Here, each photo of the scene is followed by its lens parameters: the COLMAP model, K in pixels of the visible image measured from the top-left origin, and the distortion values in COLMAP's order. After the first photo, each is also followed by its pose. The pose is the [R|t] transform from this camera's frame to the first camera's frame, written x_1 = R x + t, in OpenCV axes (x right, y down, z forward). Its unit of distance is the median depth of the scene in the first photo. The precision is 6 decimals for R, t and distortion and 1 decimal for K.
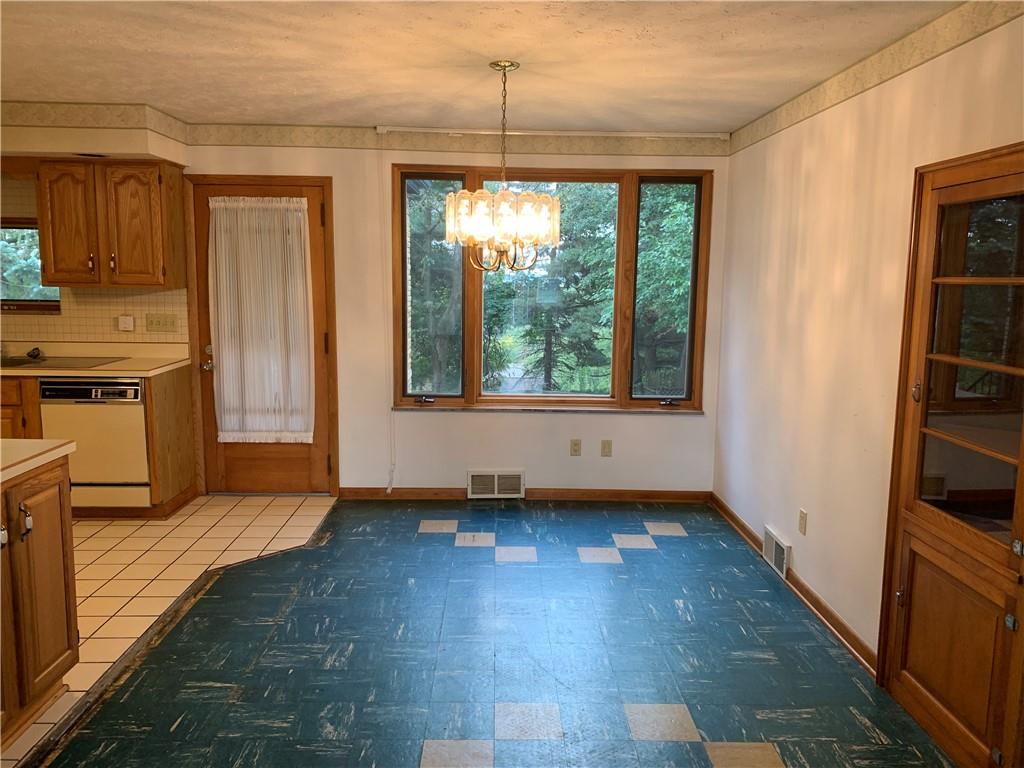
lens RADIAL K [[780.3, 0, 510.8], [0, 780.3, 385.8], [0, 0, 1]] dist [0.062160, -0.100306]
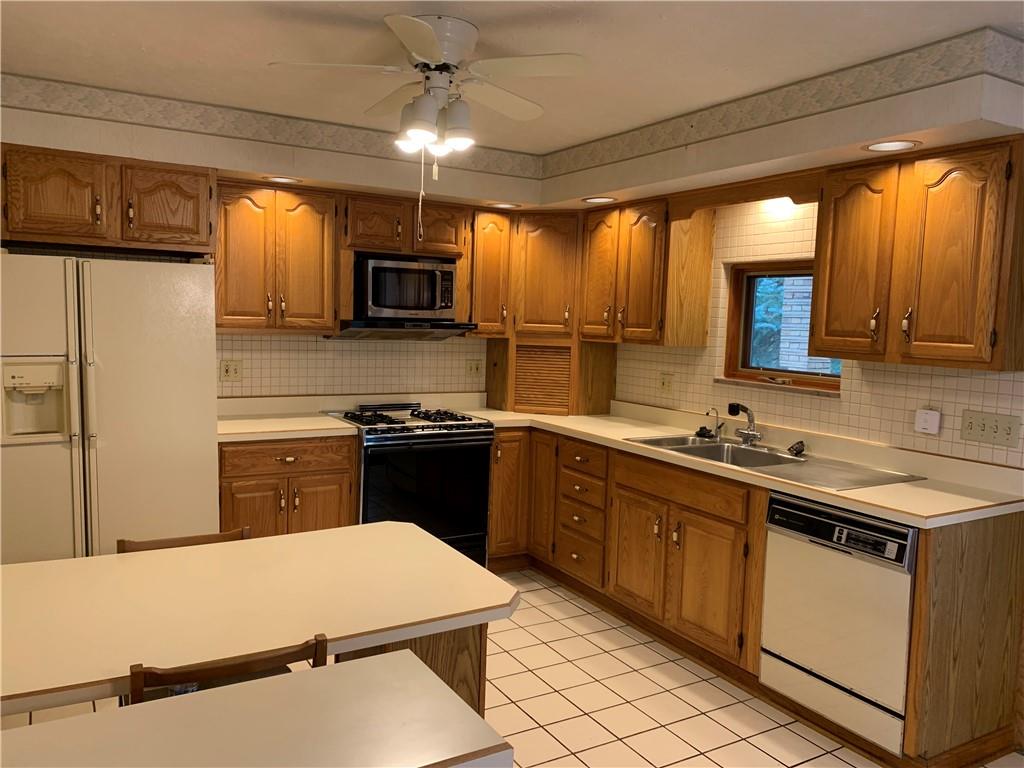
lens RADIAL K [[780.3, 0, 510.8], [0, 780.3, 385.8], [0, 0, 1]] dist [0.062160, -0.100306]
pose [[0.486562, 0.080069, -0.869969, -0.123979], [-0.149988, 0.988662, 0.007106, -0.066022], [0.860675, 0.127027, 0.493055, 0.442155]]
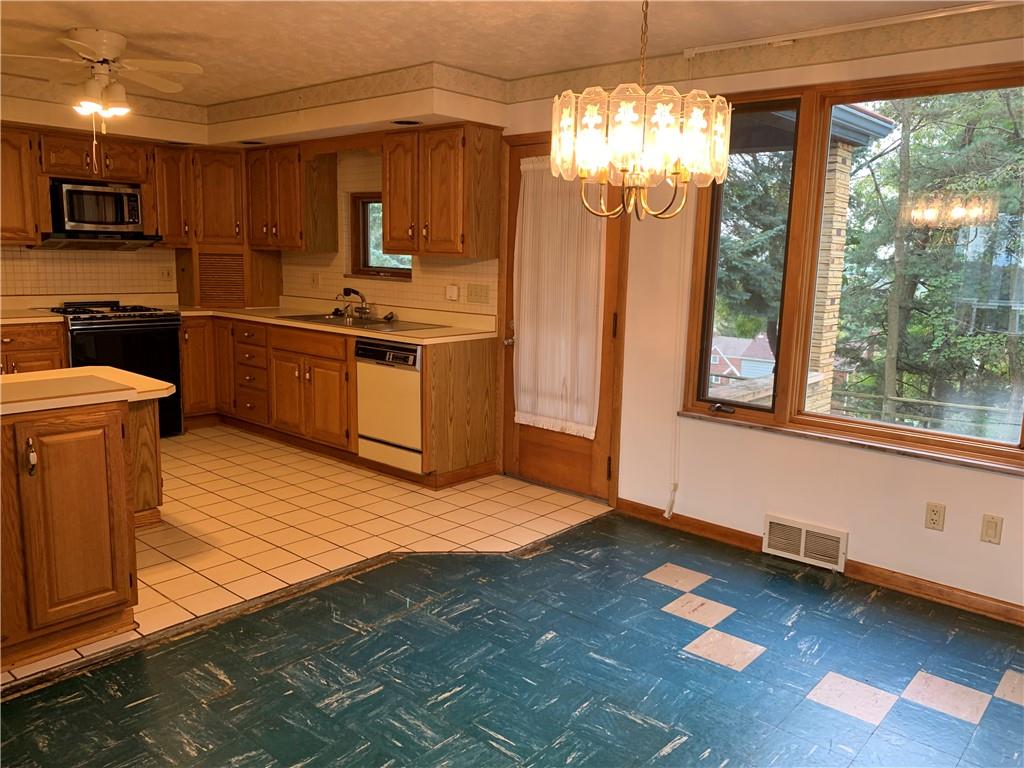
lens RADIAL K [[780.3, 0, 510.8], [0, 780.3, 385.8], [0, 0, 1]] dist [0.062160, -0.100306]
pose [[0.736401, 0.118882, -0.666018, 0.264893], [-0.111657, 0.992297, 0.053666, -0.023426], [0.667268, 0.034846, 0.744002, 0.325051]]
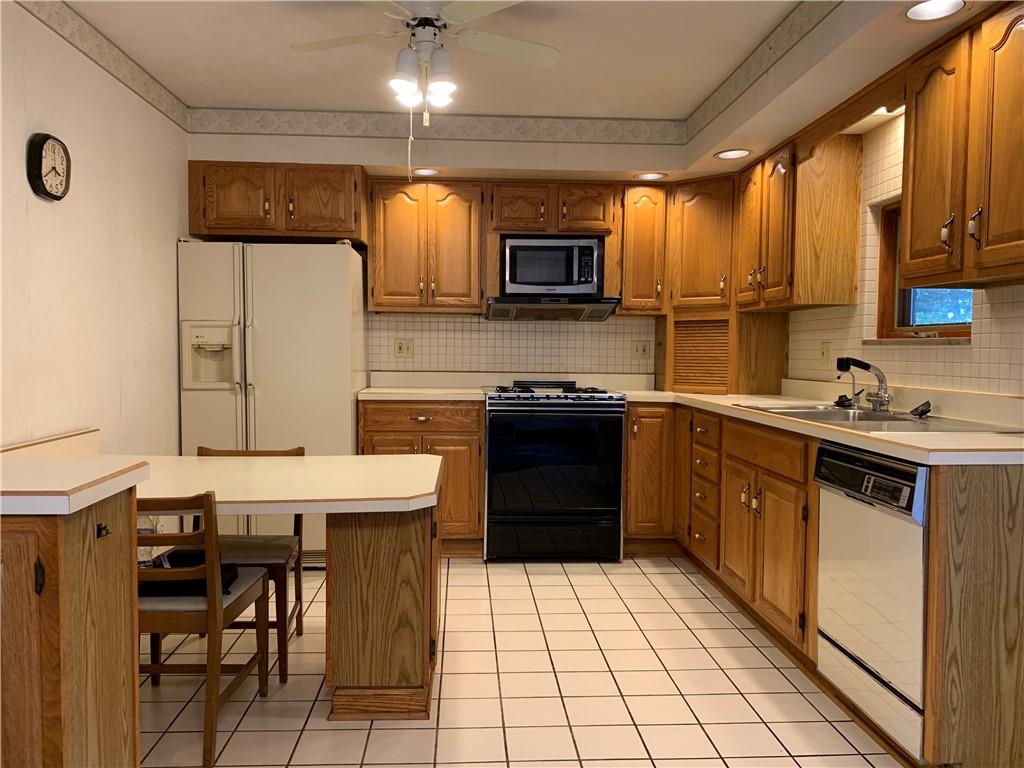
lens RADIAL K [[785.9, 0, 507.6], [0, 785.9, 390.1], [0, 0, 1]] dist [0.053742, -0.089101]
pose [[0.034502, 0.037994, -0.998682, -0.032598], [-0.151197, 0.987974, 0.032364, -0.028940], [0.987901, 0.149881, 0.039831, 0.704685]]
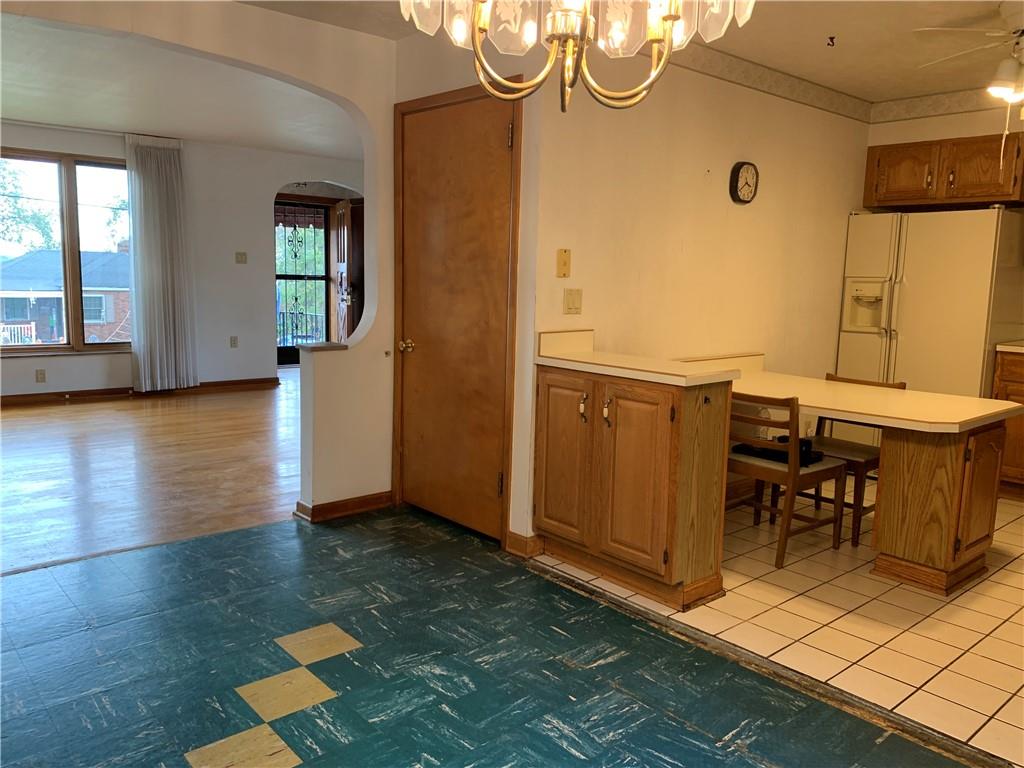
lens RADIAL K [[786.0, 0, 501.9], [0, 786.0, 385.5], [0, 0, 1]] dist [0.040515, -0.053550]
pose [[-0.767781, 0.057212, -0.638153, 0.167935], [-0.127512, 0.962437, 0.239700, -0.077914], [0.627895, 0.265409, -0.731646, 0.915111]]
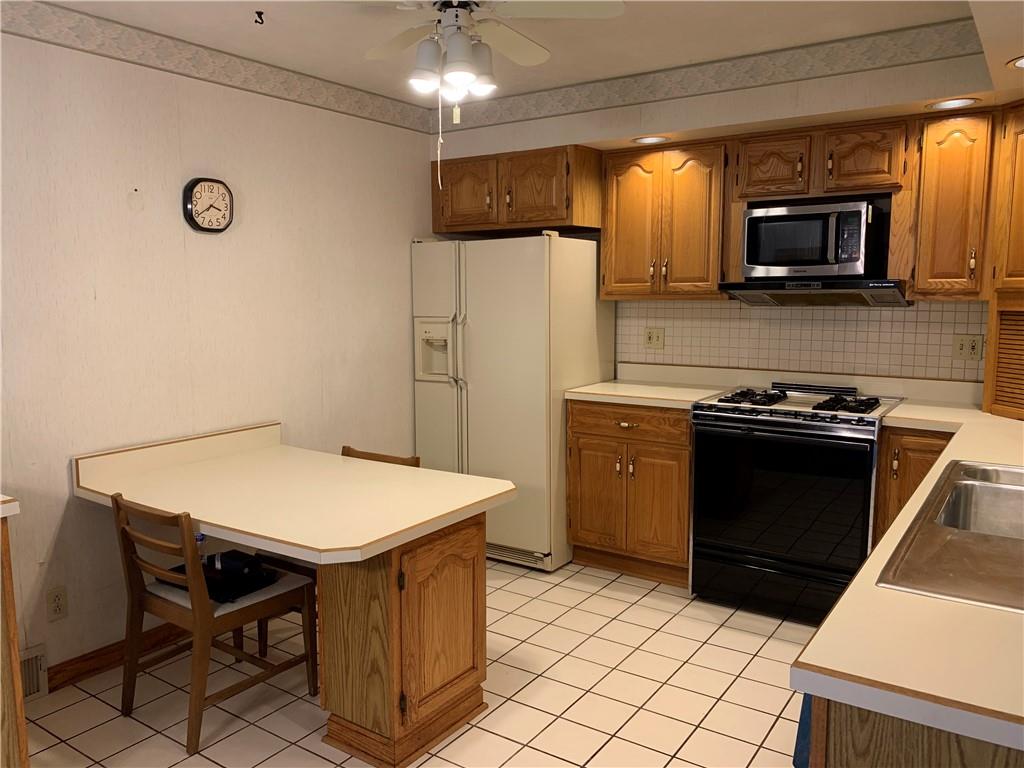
lens RADIAL K [[785.9, 0, 507.6], [0, 785.9, 390.1], [0, 0, 1]] dist [0.053742, -0.089101]
pose [[-0.585091, 0.091024, -0.805843, -0.211404], [-0.119517, 0.973152, 0.196699, -0.128653], [0.802112, 0.211399, -0.558503, 0.986765]]
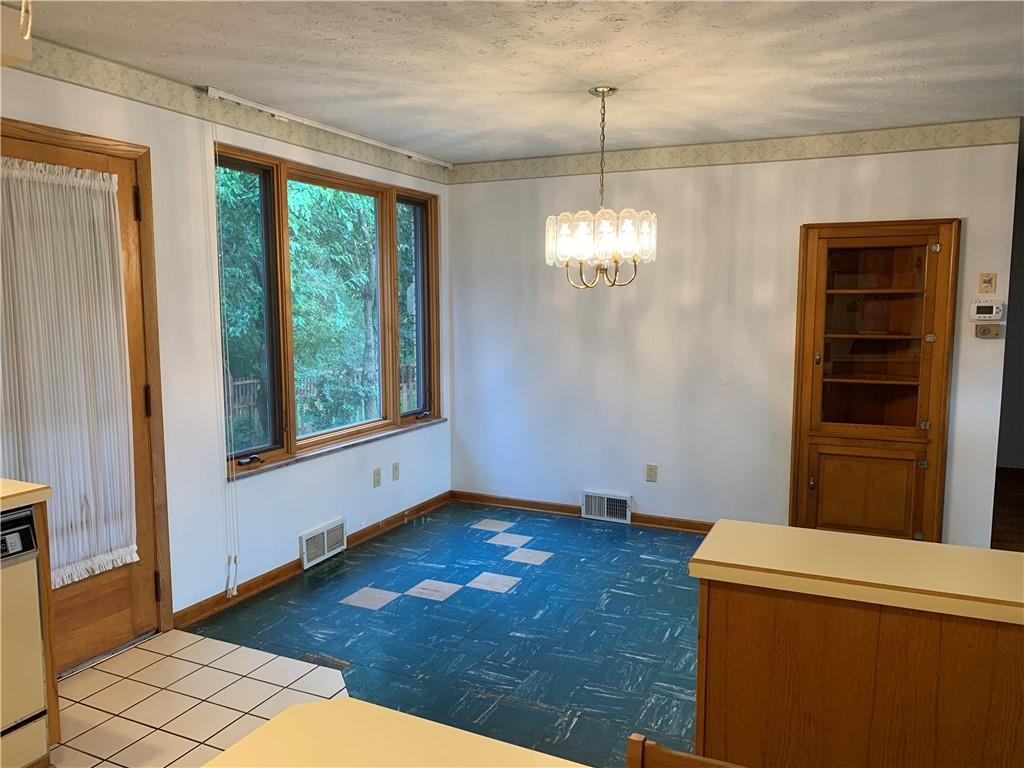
lens RADIAL K [[786.0, 0, 501.9], [0, 786.0, 385.5], [0, 0, 1]] dist [0.040515, -0.053550]
pose [[0.450128, -0.114355, 0.885611, -0.730155], [0.136328, 0.988940, 0.058406, -0.069806], [-0.882496, 0.094444, 0.460740, 0.469225]]
